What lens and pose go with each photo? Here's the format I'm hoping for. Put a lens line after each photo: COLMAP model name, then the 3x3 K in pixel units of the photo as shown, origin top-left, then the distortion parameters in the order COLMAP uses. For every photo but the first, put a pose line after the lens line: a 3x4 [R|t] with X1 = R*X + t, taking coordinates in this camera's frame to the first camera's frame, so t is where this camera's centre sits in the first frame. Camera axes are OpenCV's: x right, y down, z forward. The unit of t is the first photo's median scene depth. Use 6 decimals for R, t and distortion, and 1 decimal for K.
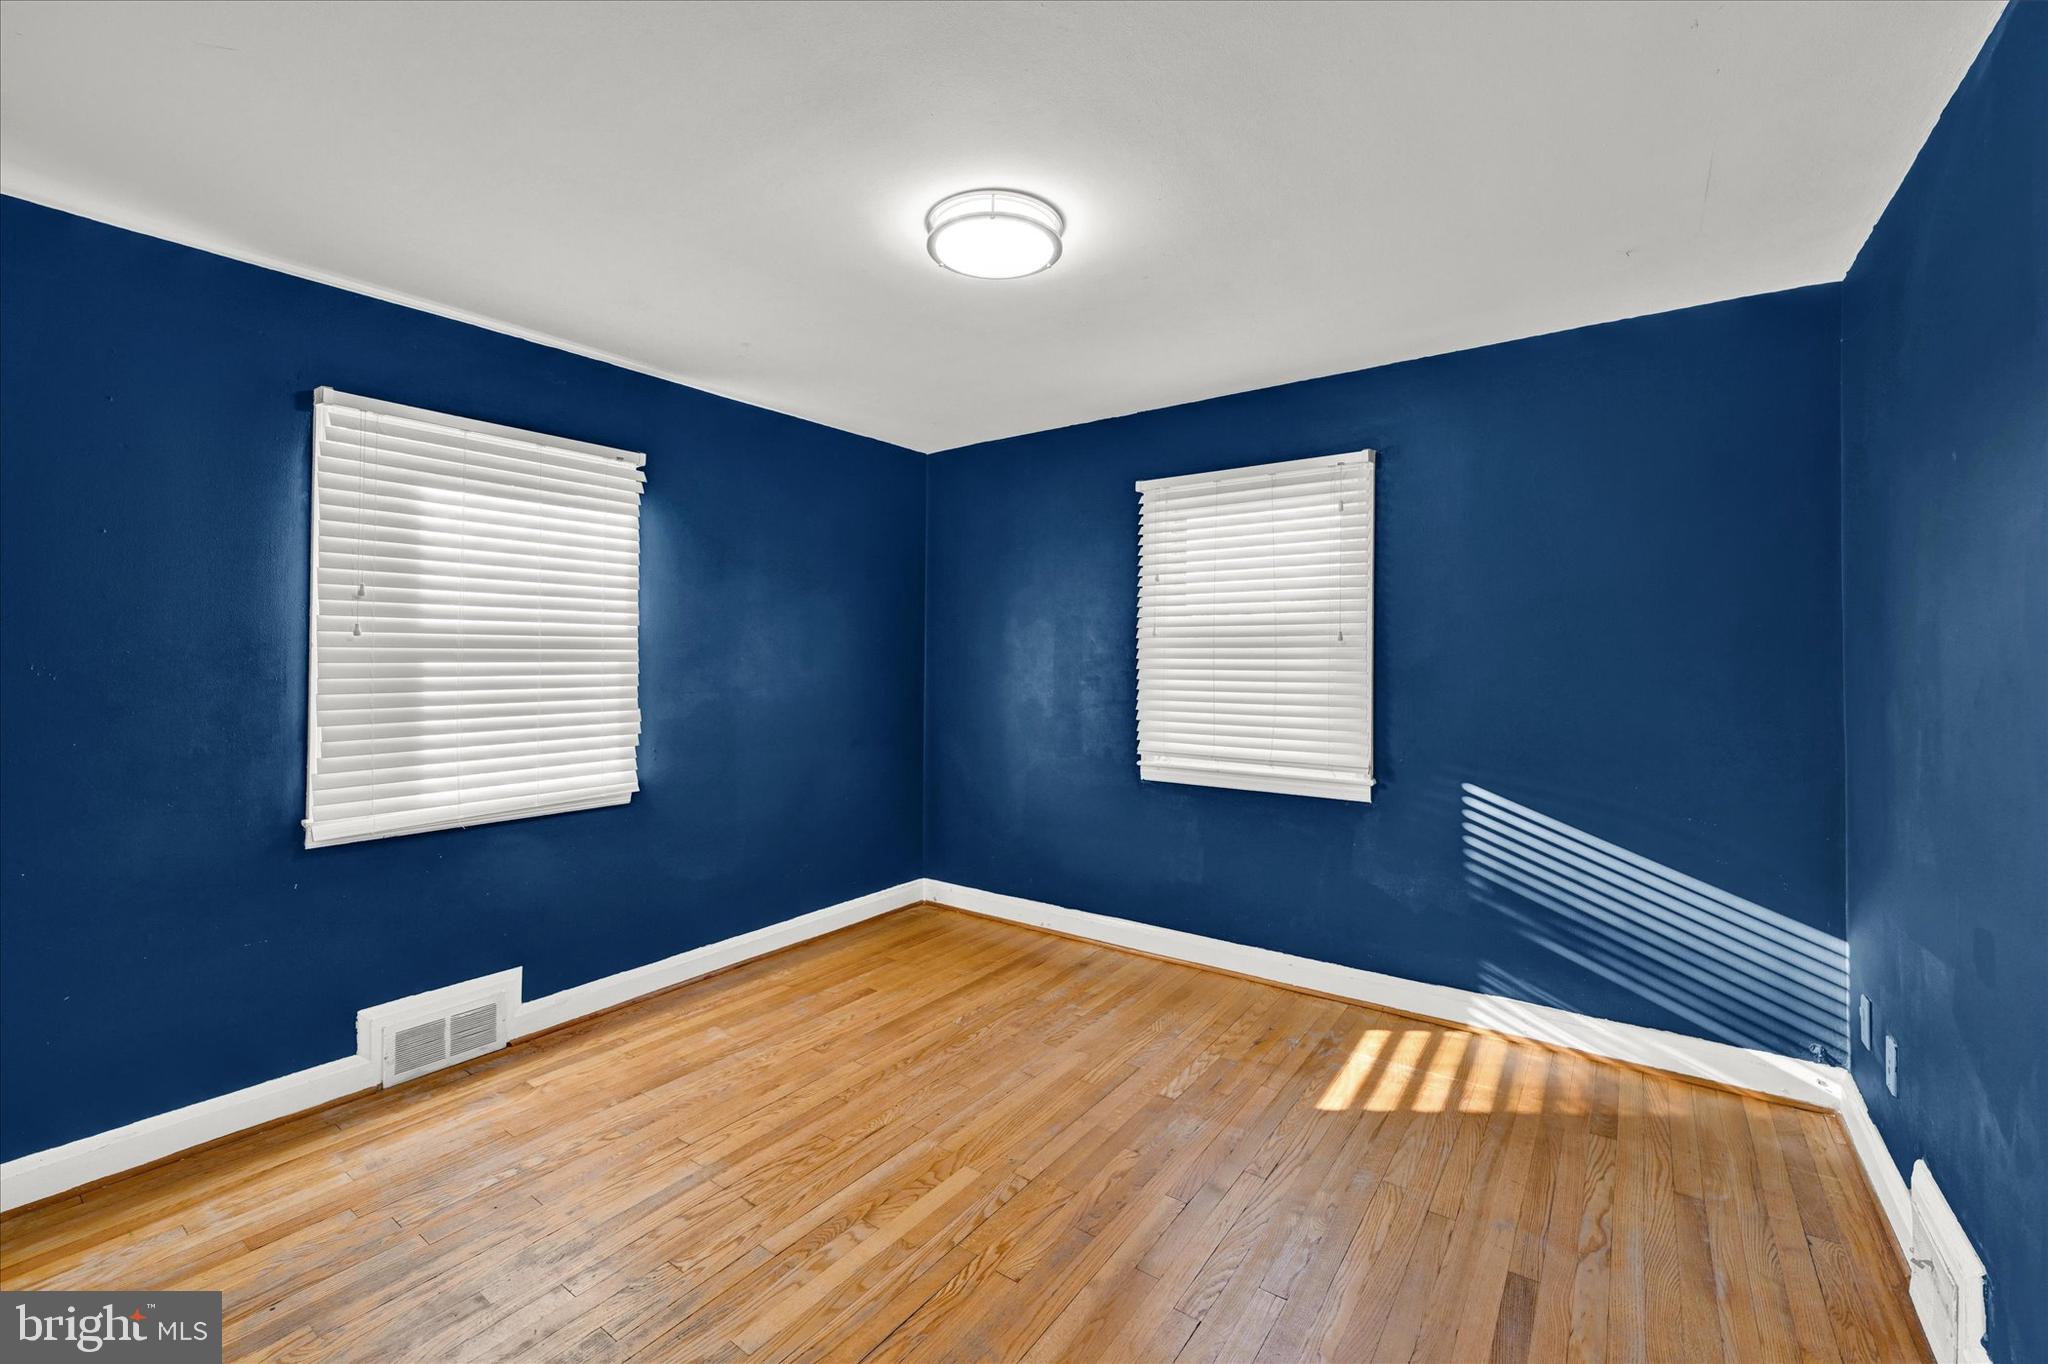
lens RADIAL K [[836.0, 0, 1007.0], [0, 836.0, 678.5], [0, 0, 1]] dist [-0.013114, 0.005872]
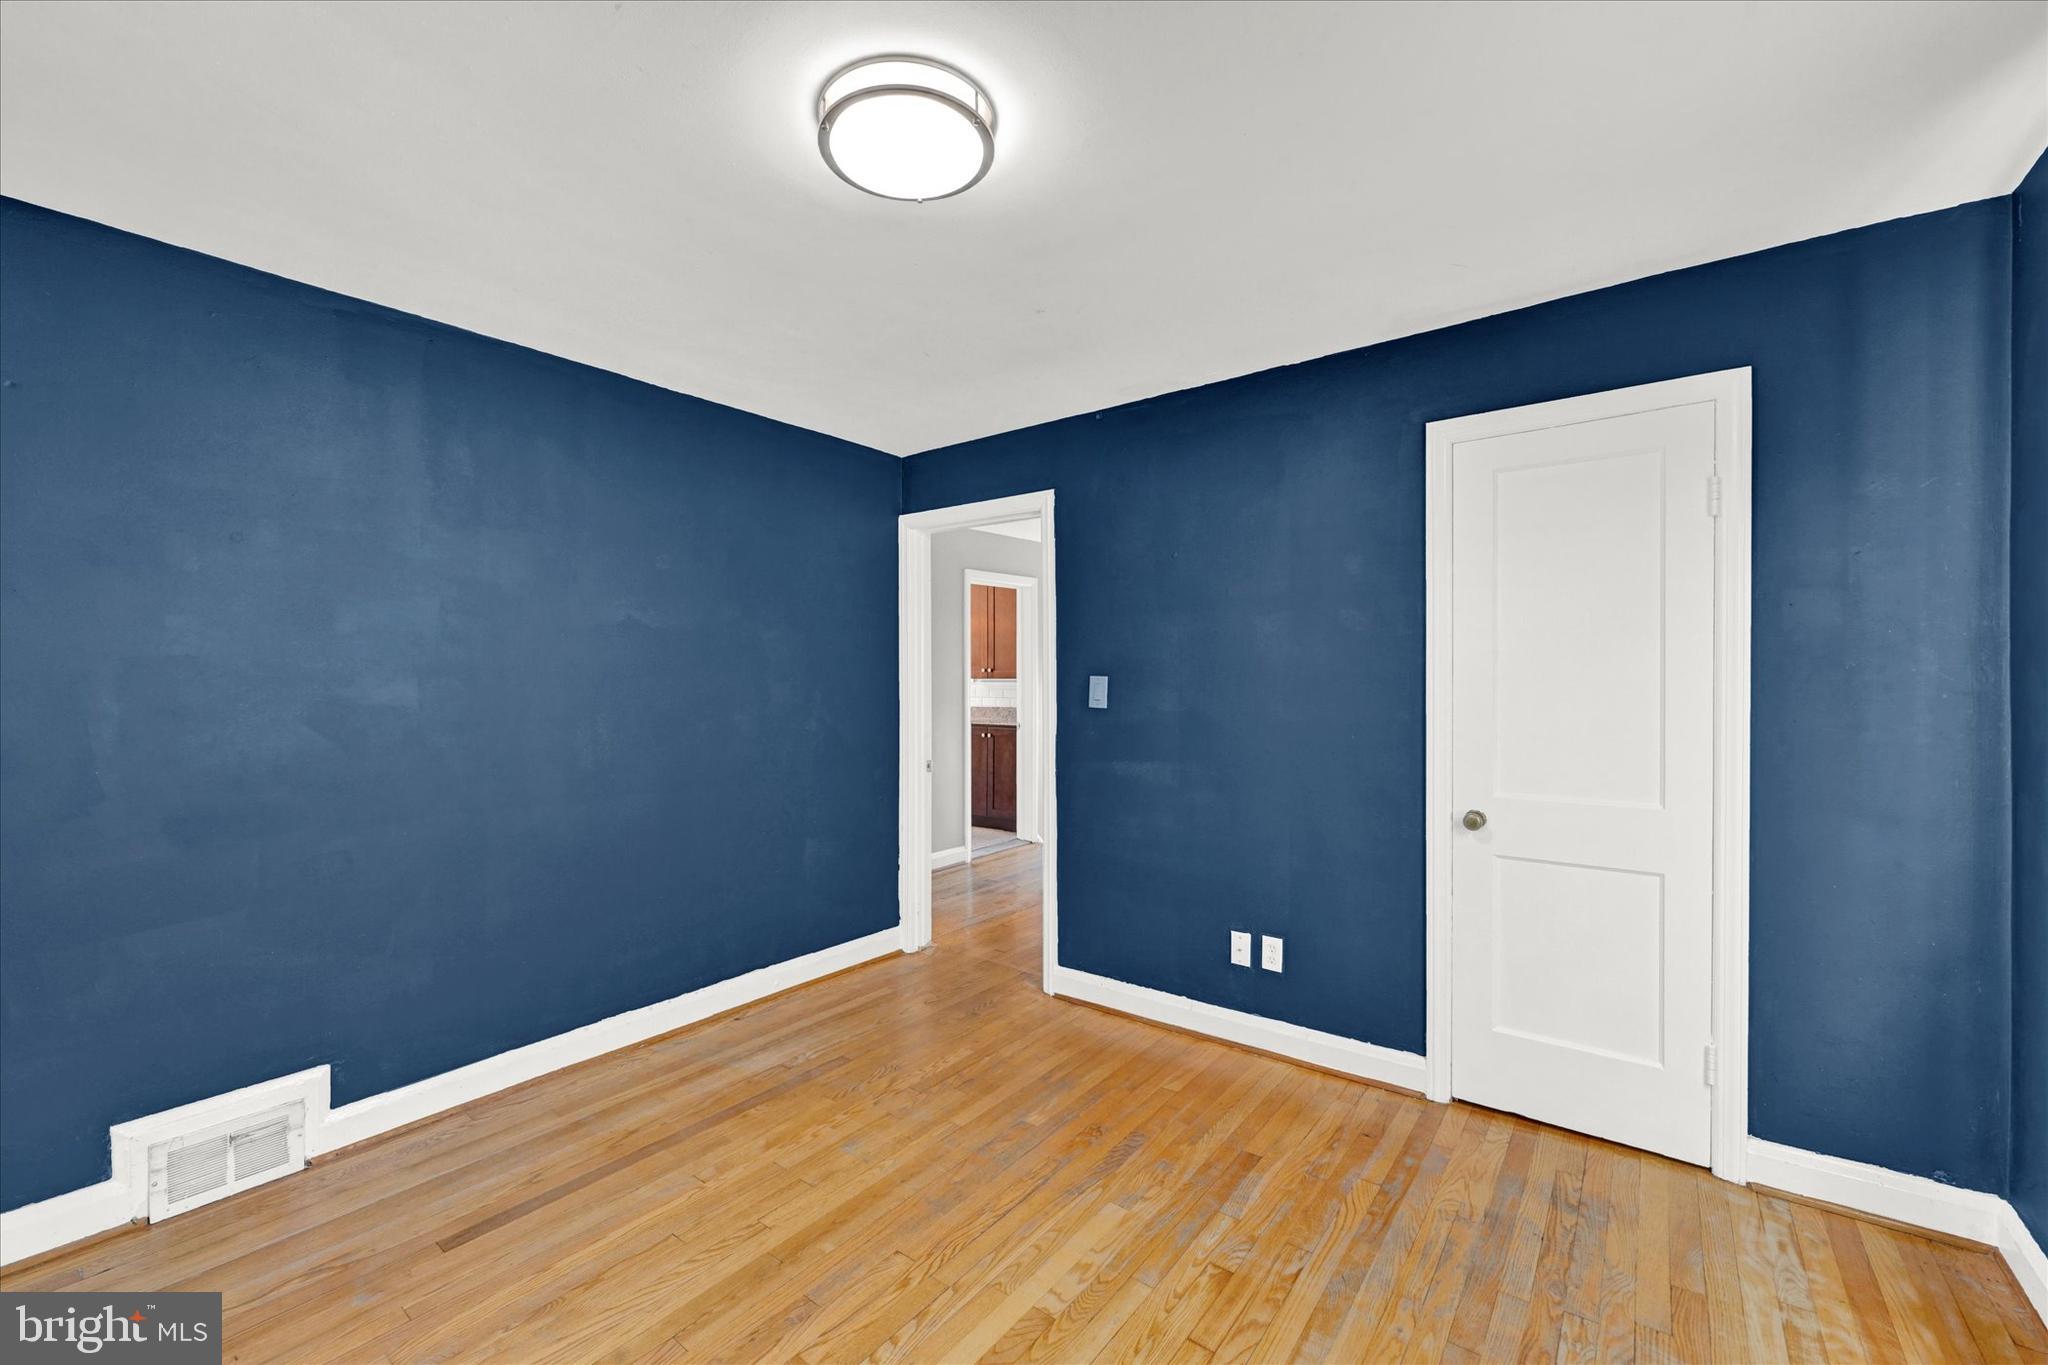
lens RADIAL K [[836.0, 0, 1007.0], [0, 836.0, 679.0], [0, 0, 1]] dist [-0.013114, 0.005872]
pose [[-0.999222, 0.007295, 0.038769, -0.171371], [0.008166, 0.999717, 0.022333, -0.050917], [-0.038595, 0.022633, -0.998999, 1.964636]]
